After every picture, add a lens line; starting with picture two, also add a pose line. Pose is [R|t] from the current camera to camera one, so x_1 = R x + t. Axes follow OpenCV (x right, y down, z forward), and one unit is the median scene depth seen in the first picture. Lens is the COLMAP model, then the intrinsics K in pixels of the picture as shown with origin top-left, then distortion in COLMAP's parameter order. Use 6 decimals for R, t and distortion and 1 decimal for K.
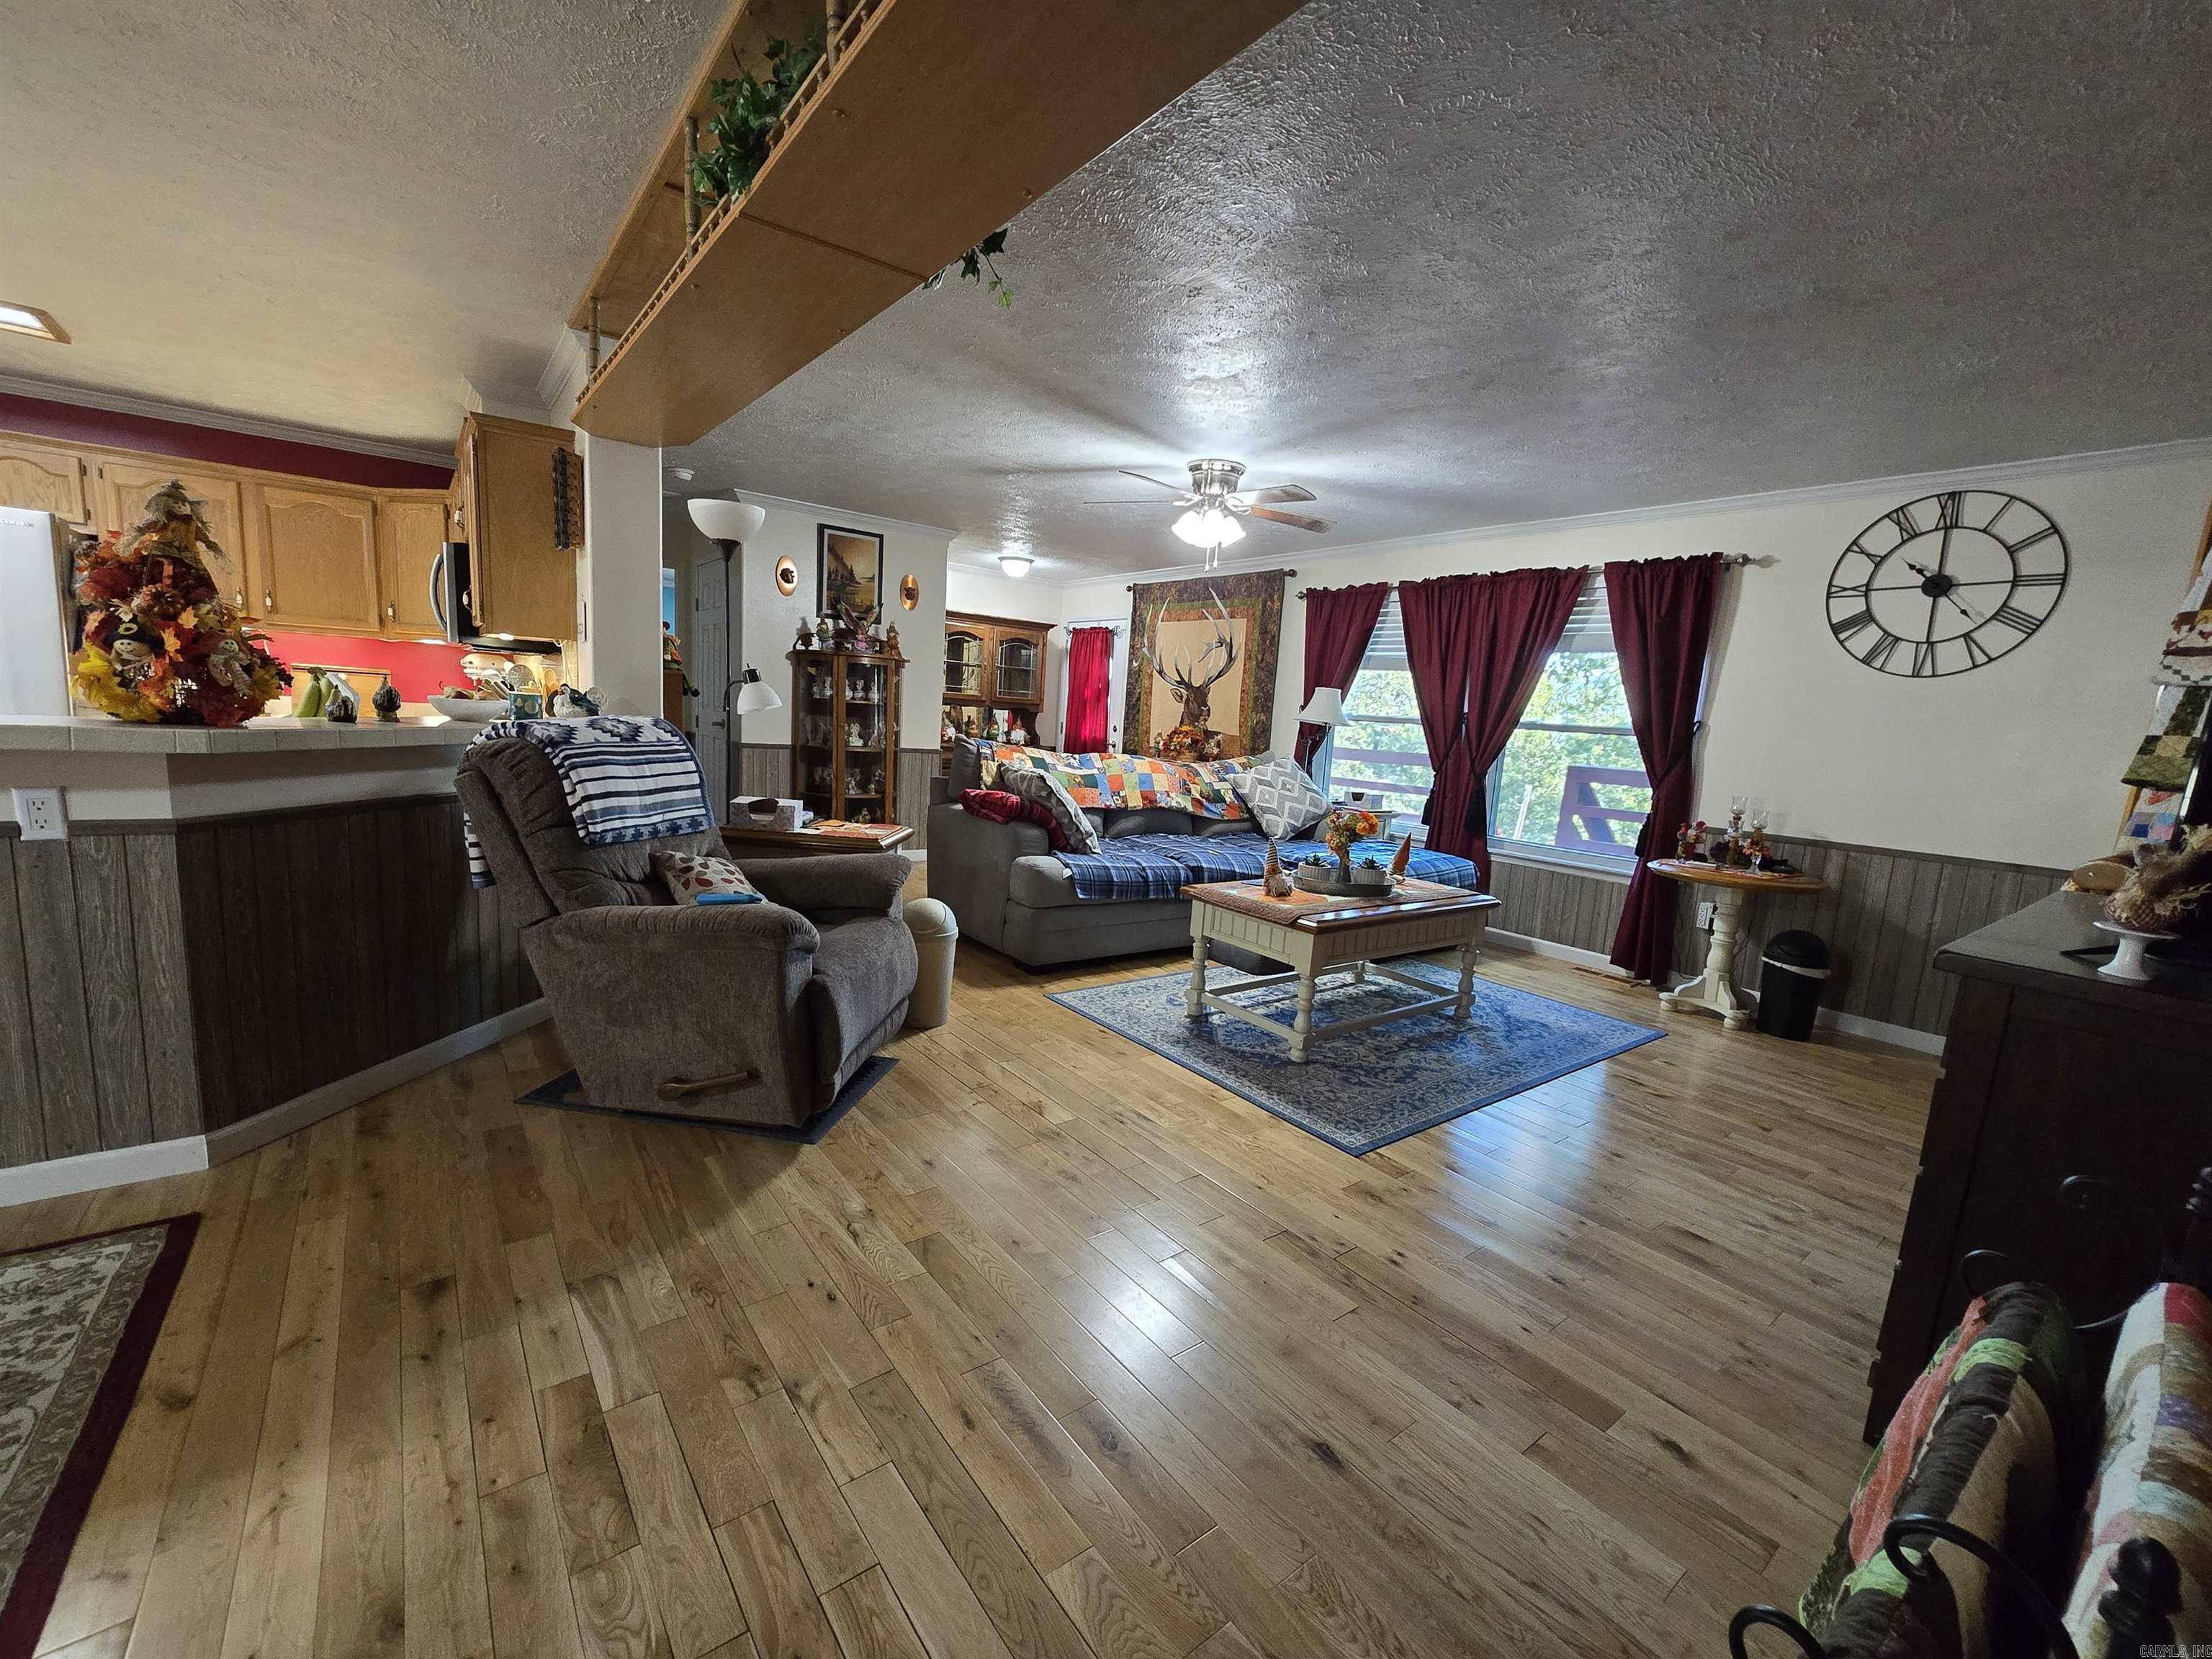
lens RADIAL K [[908.8, 0, 1106.3], [0, 908.8, 843.3], [0, 0, 1]] dist [-0.006820, 0.003508]
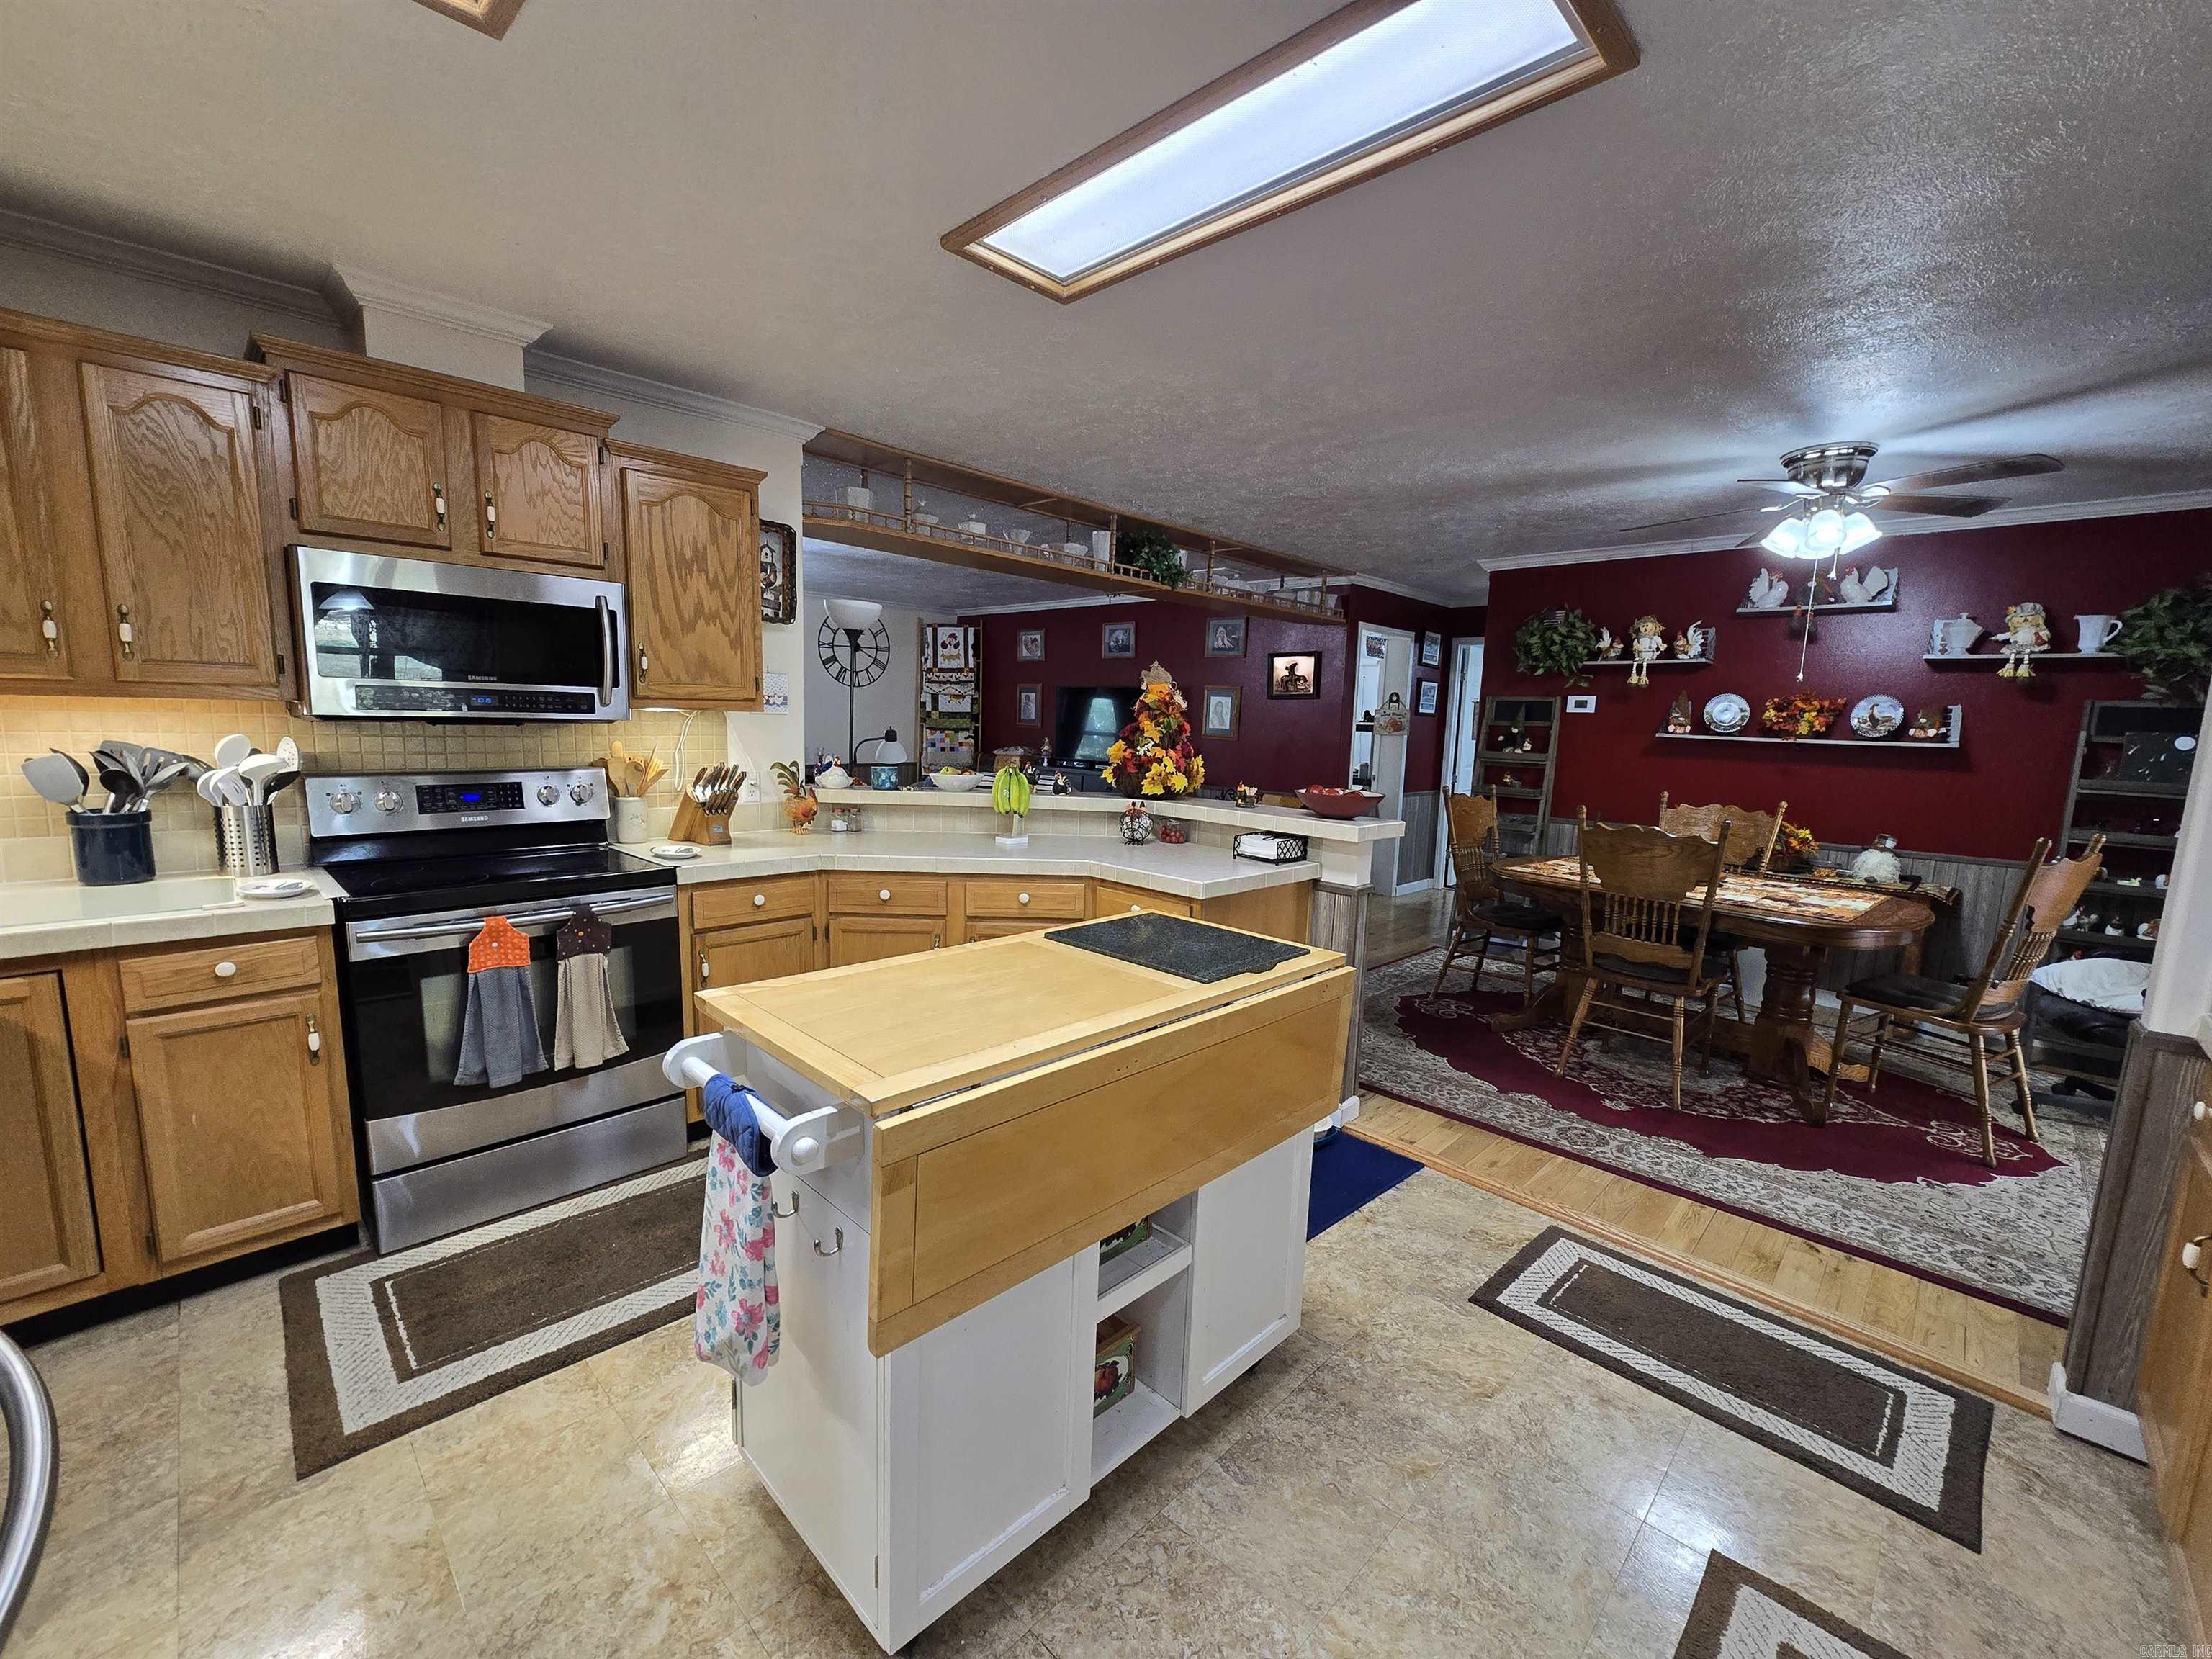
lens RADIAL K [[908.8, 0, 1106.3], [0, 908.8, 843.3], [0, 0, 1]] dist [-0.006820, 0.003508]
pose [[-0.133095, -0.210641, 0.968461, -1.556009], [0.108893, 0.968131, 0.225534, -0.261726], [-0.985103, 0.135476, -0.105916, 0.709714]]
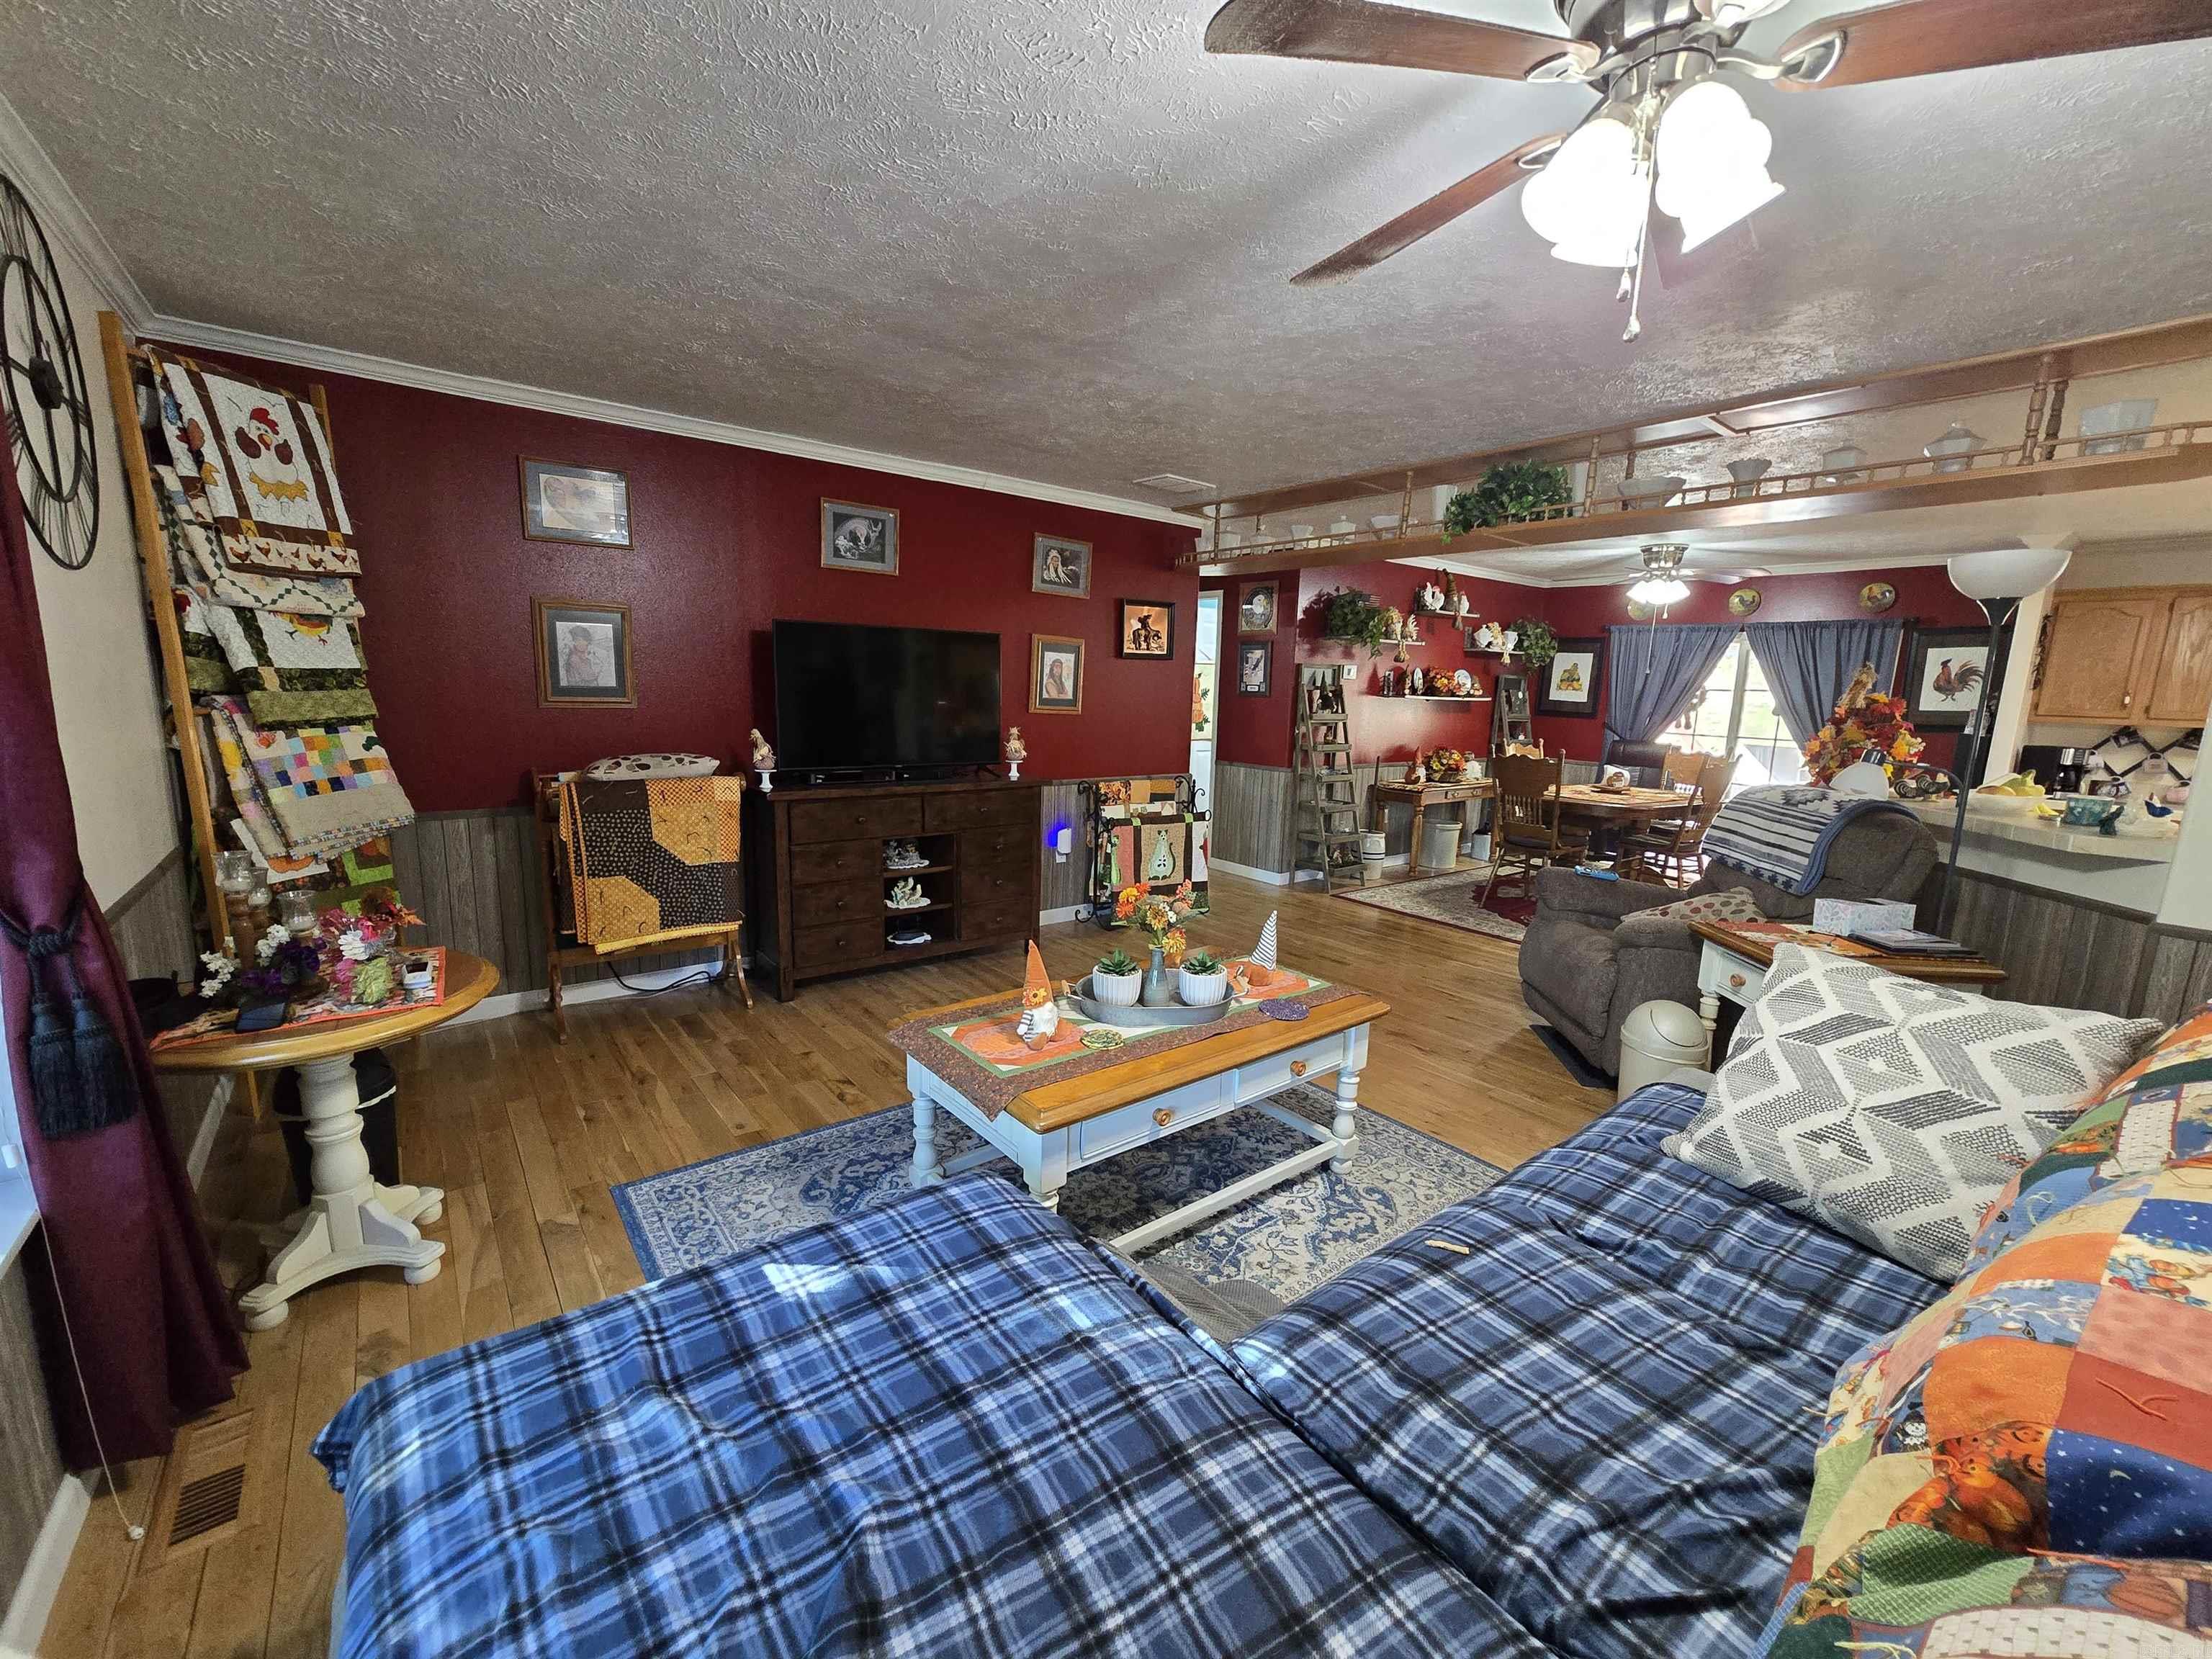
lens RADIAL K [[908.8, 0, 1106.3], [0, 908.8, 843.3], [0, 0, 1]] dist [-0.006820, 0.003508]
pose [[-0.995209, -0.095202, -0.022254, 0.327511], [-0.097318, 0.942818, 0.318784, -0.270704], [-0.009368, 0.319423, -0.947566, 1.617204]]
